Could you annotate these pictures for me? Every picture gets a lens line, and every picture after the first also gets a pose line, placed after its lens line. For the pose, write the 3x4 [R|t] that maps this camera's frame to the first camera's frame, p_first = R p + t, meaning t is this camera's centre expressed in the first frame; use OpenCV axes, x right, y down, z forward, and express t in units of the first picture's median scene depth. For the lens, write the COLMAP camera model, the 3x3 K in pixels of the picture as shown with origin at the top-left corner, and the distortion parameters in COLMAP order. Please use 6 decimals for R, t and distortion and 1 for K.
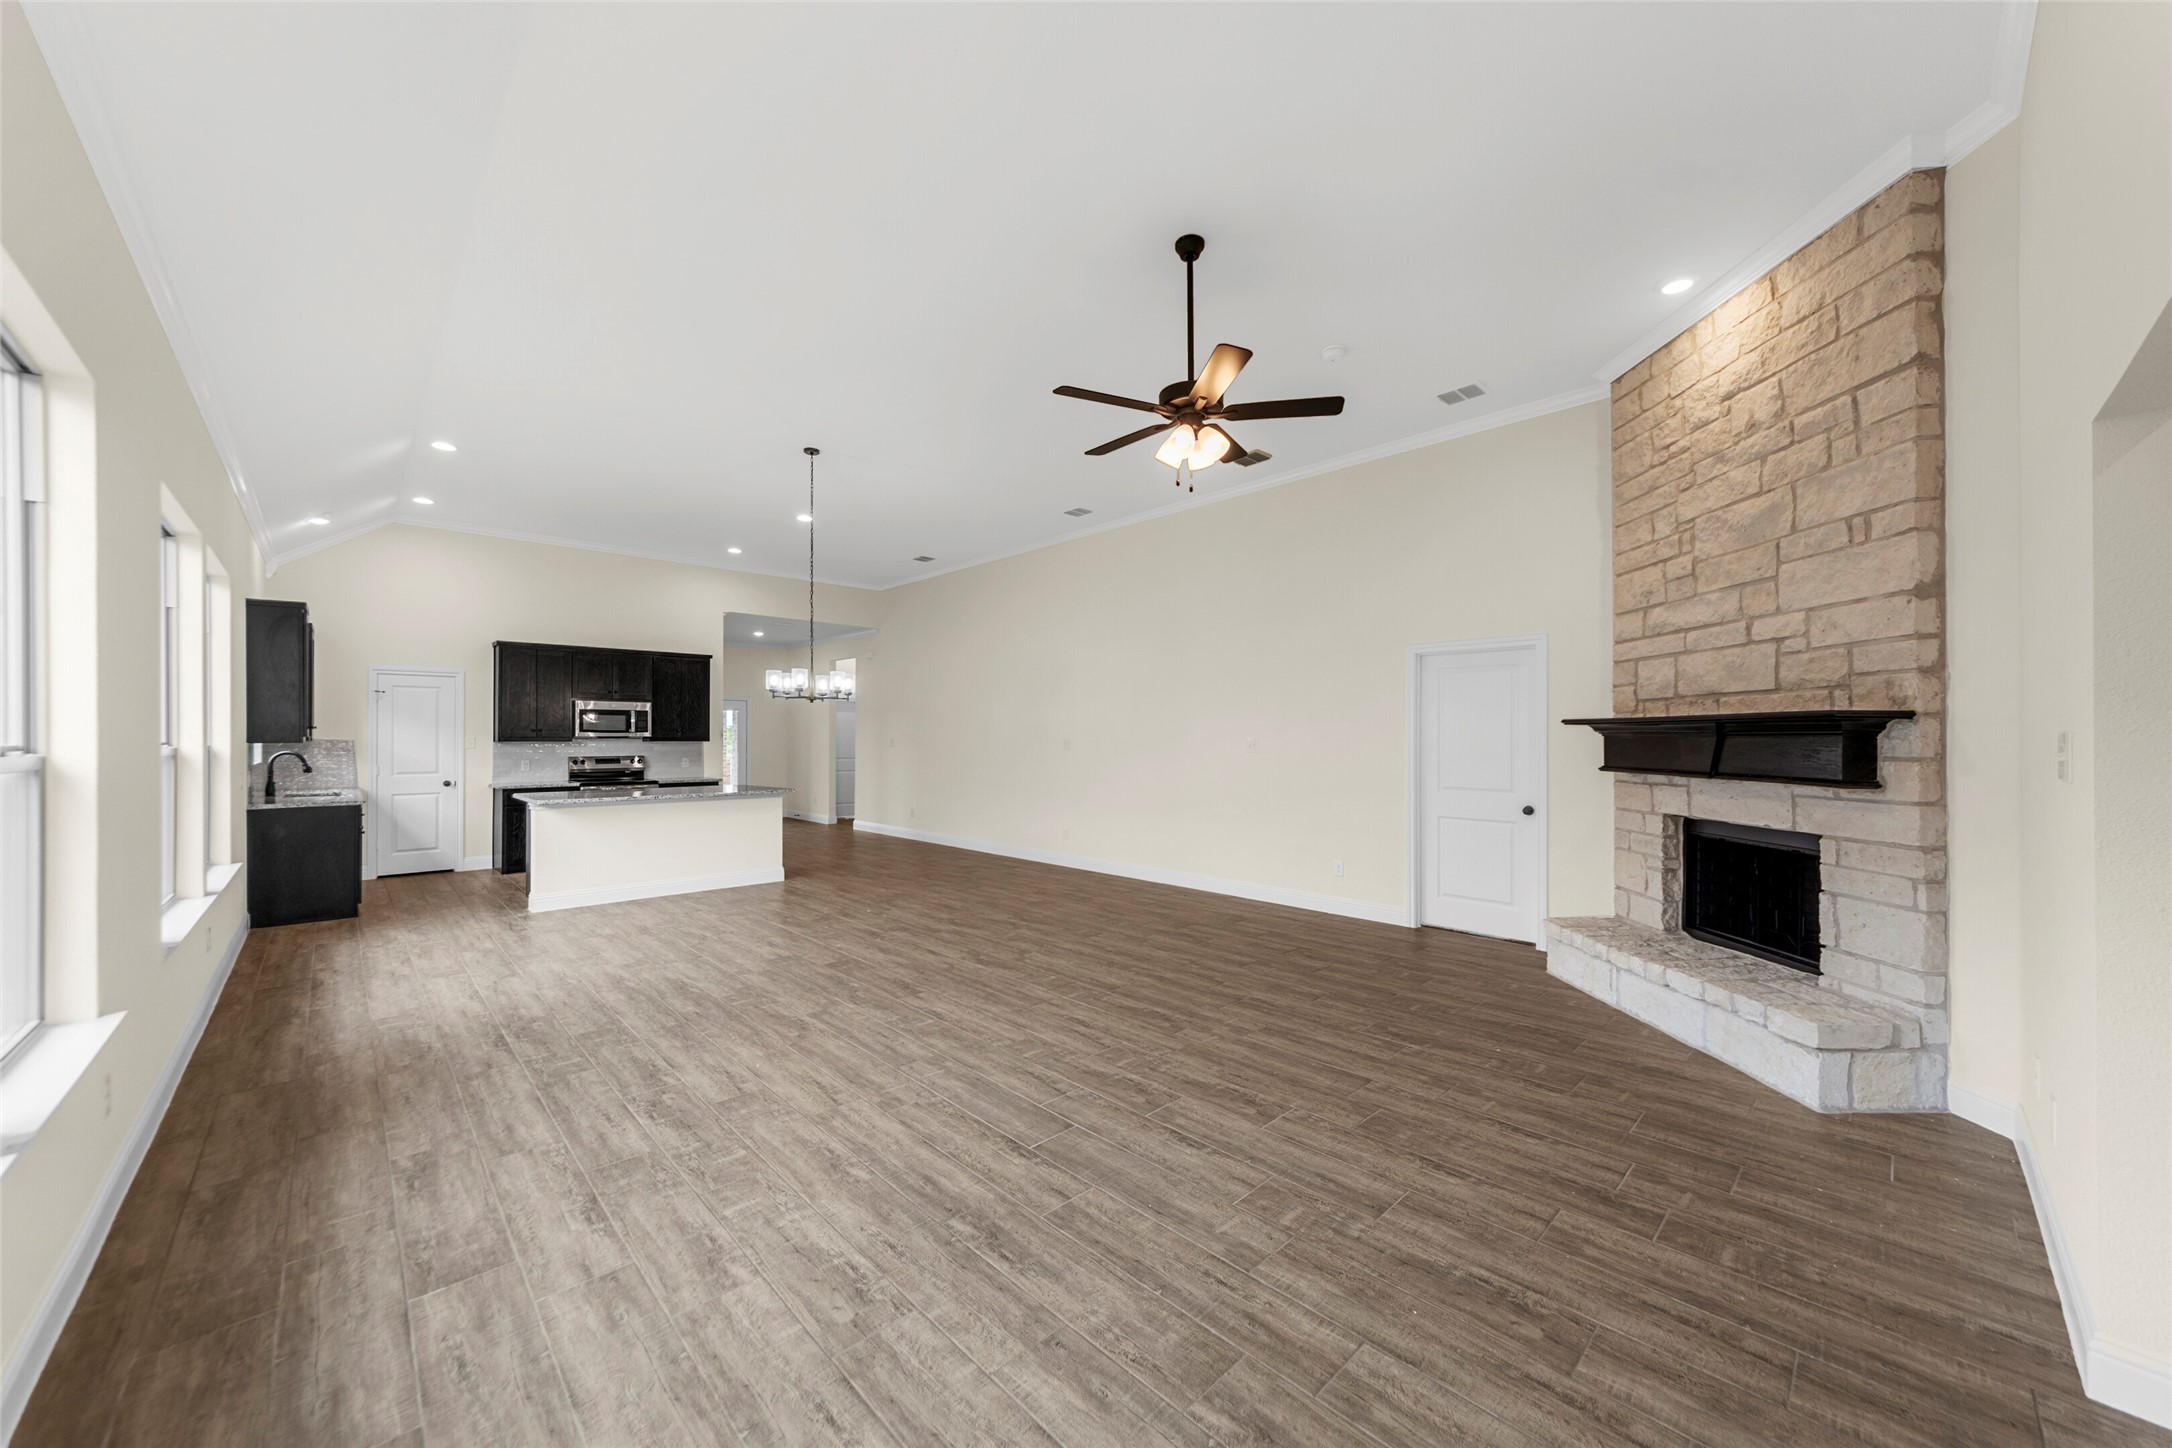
lens RADIAL K [[779.5, 0, 1092.6], [0, 779.5, 734.4], [0, 0, 1]] dist [0.011345, -0.007200]
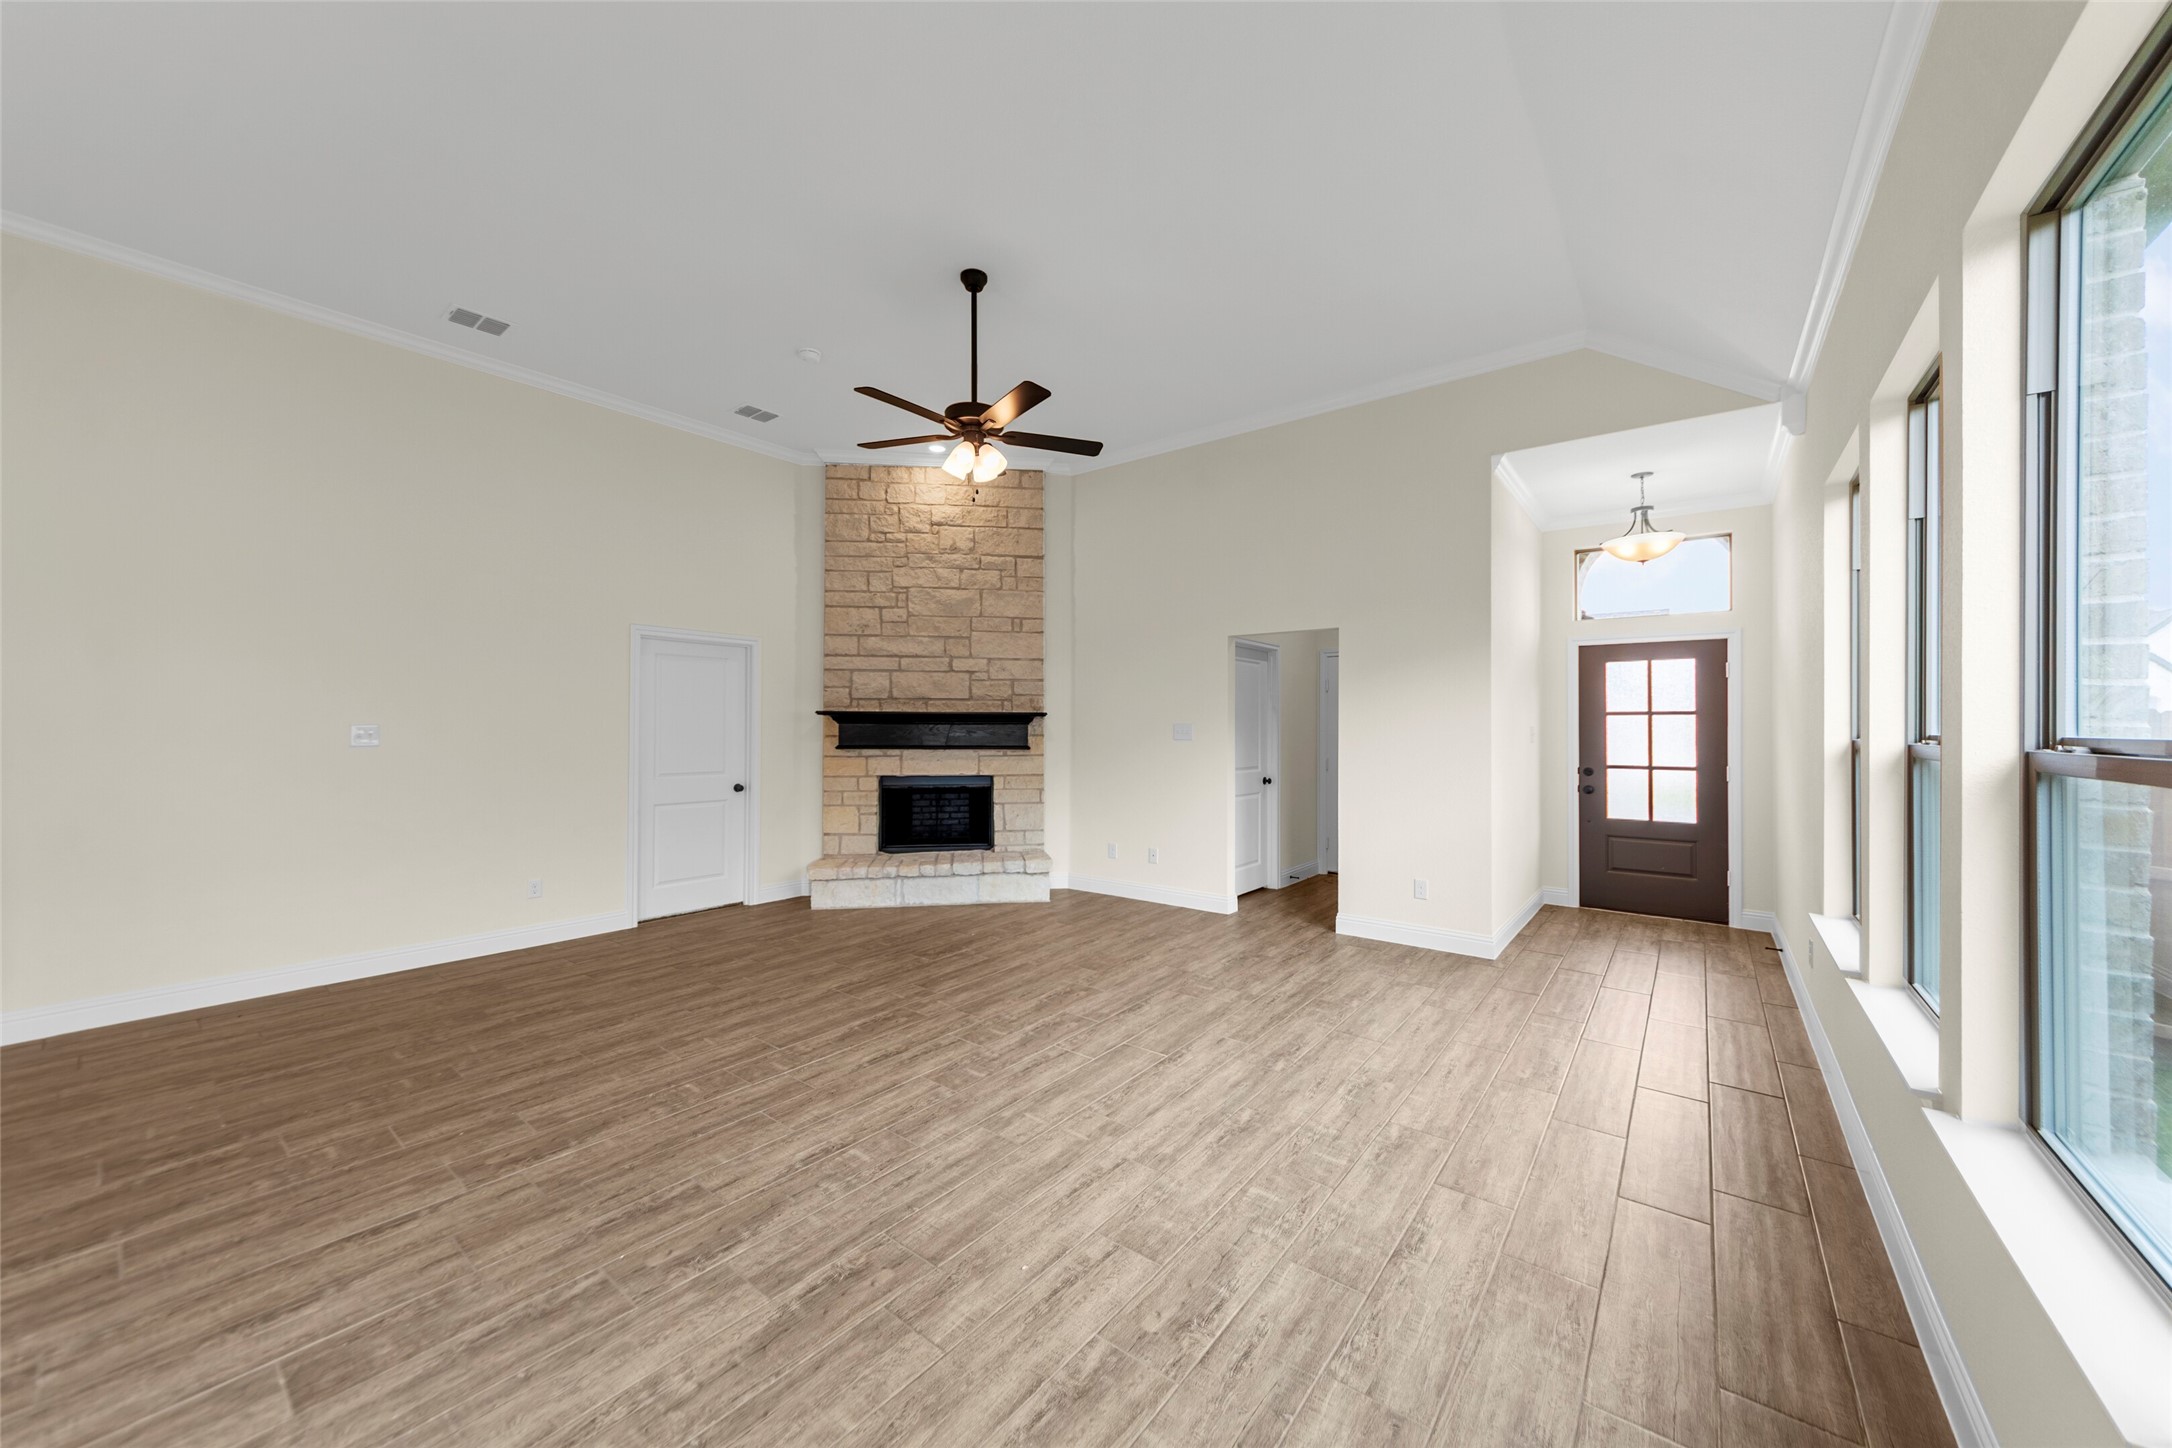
lens RADIAL K [[773.8, 0, 1086.0], [0, 773.8, 724.0], [0, 0, 1]] dist [0.012164, -0.007144]
pose [[-0.129566, 0.002143, 0.991568, -0.849809], [-0.006261, 0.999976, -0.002979, 0.004444], [-0.991551, -0.006594, -0.129550, 0.853307]]
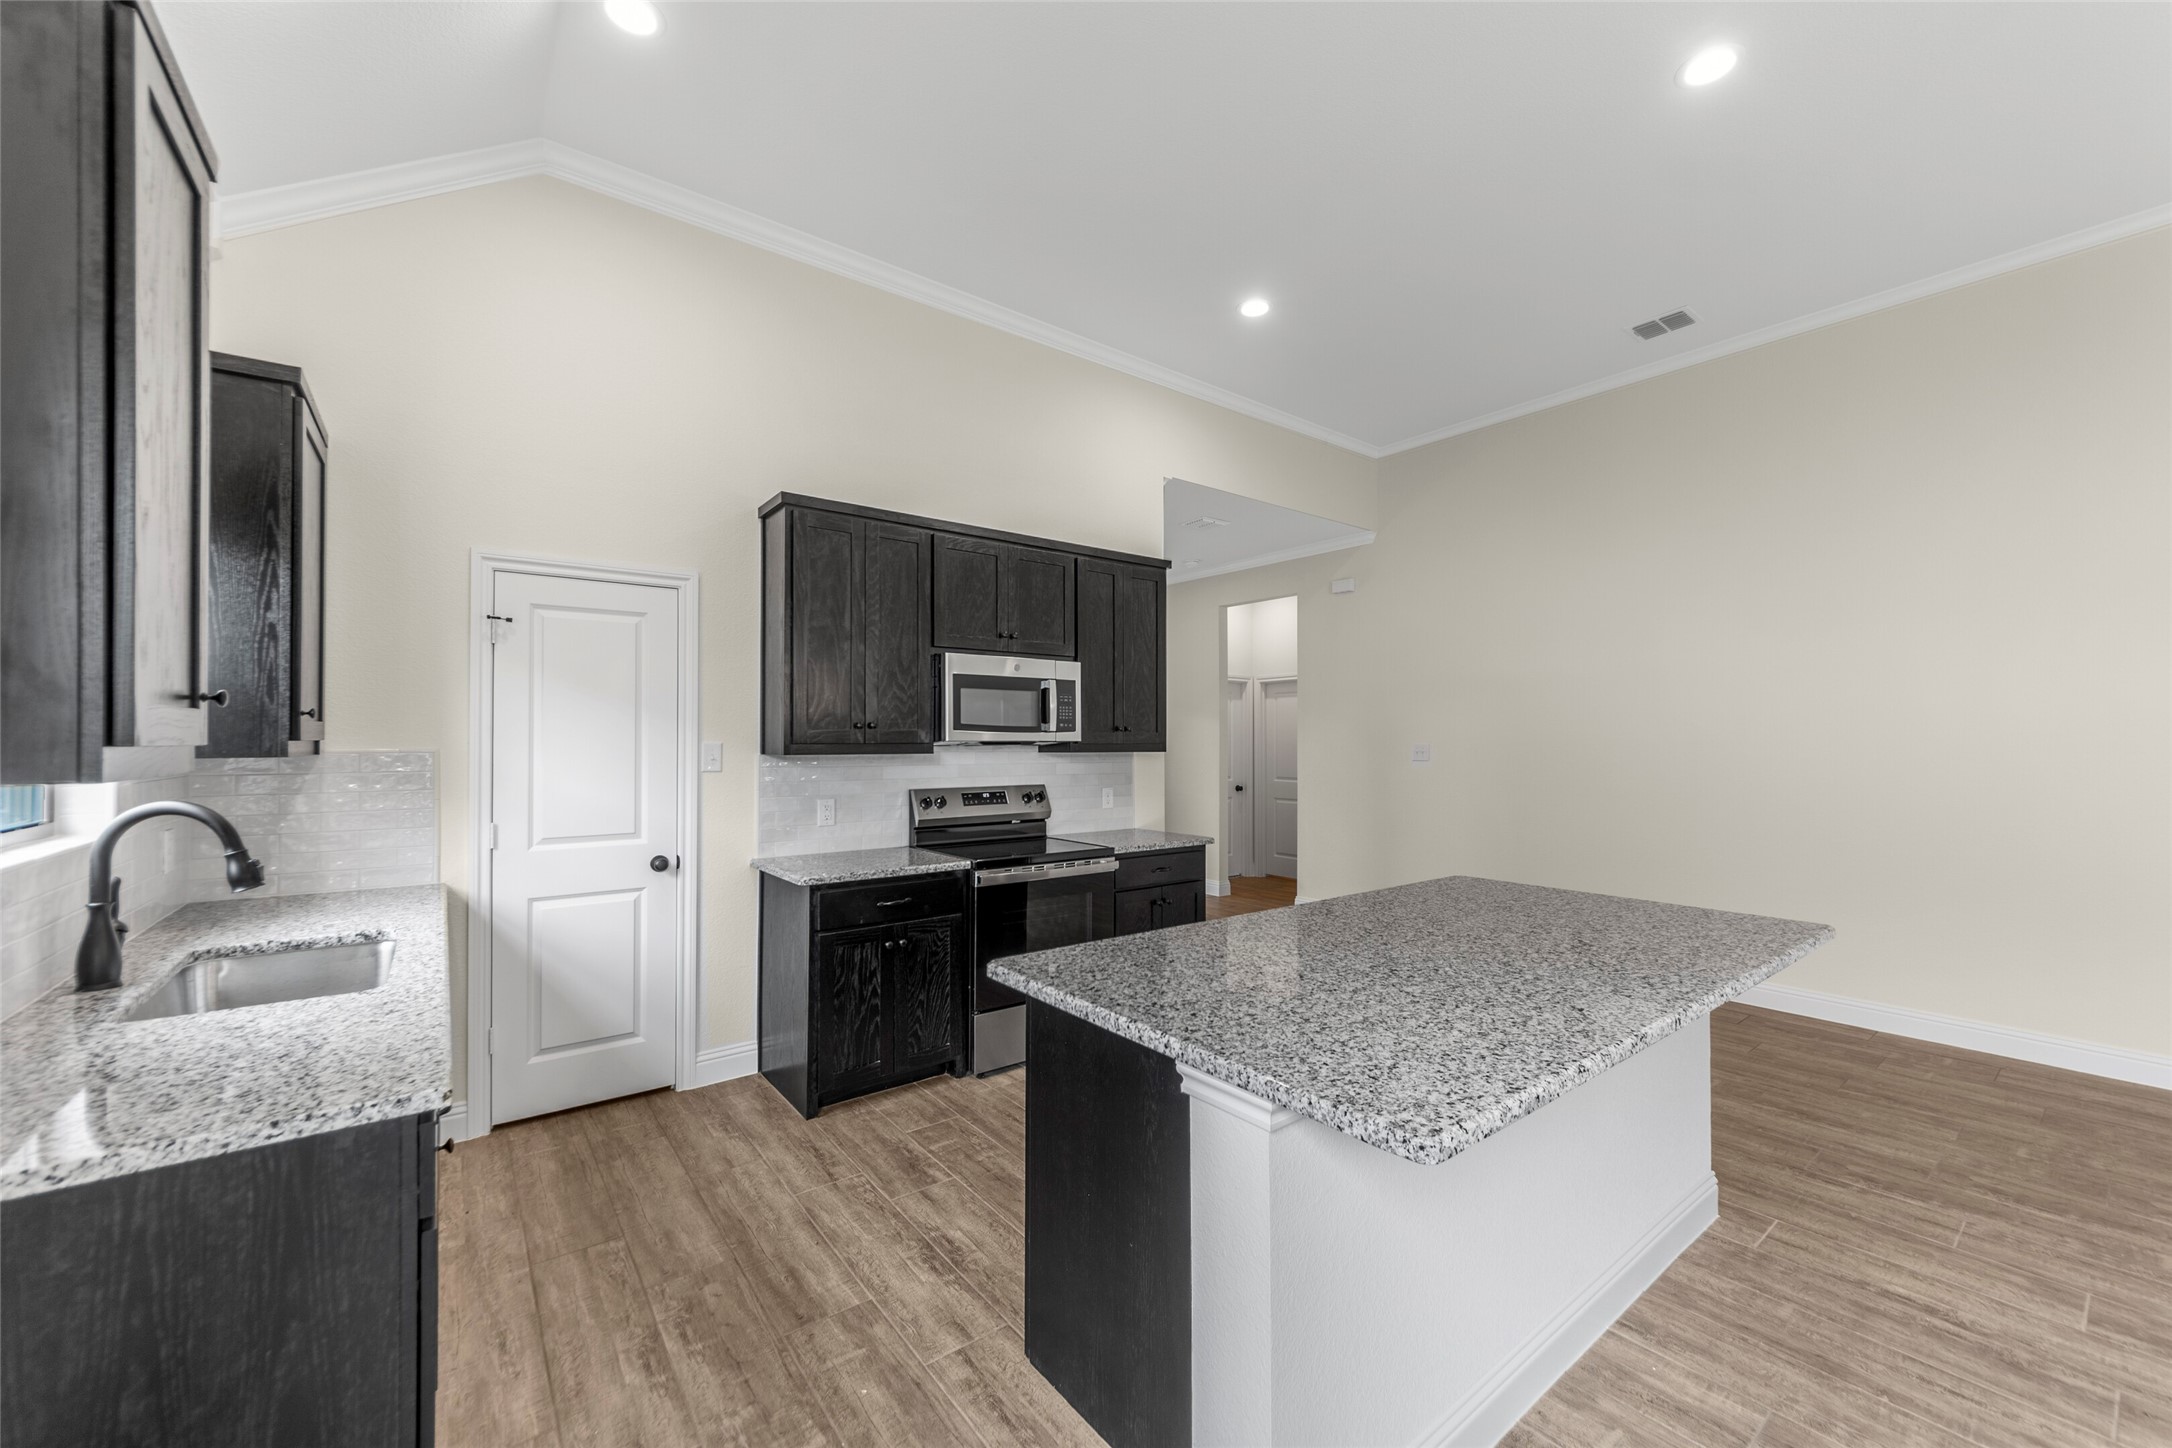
lens RADIAL K [[820.5, 0, 1078.9], [0, 820.5, 781.4], [0, 0, 1]] dist [0.010049, 0.000006]
pose [[0.992132, 0.006398, -0.125034, -1.156593], [0.000301, 0.998569, 0.053481, 0.001006], [0.125197, -0.053098, 0.990710, 1.261149]]
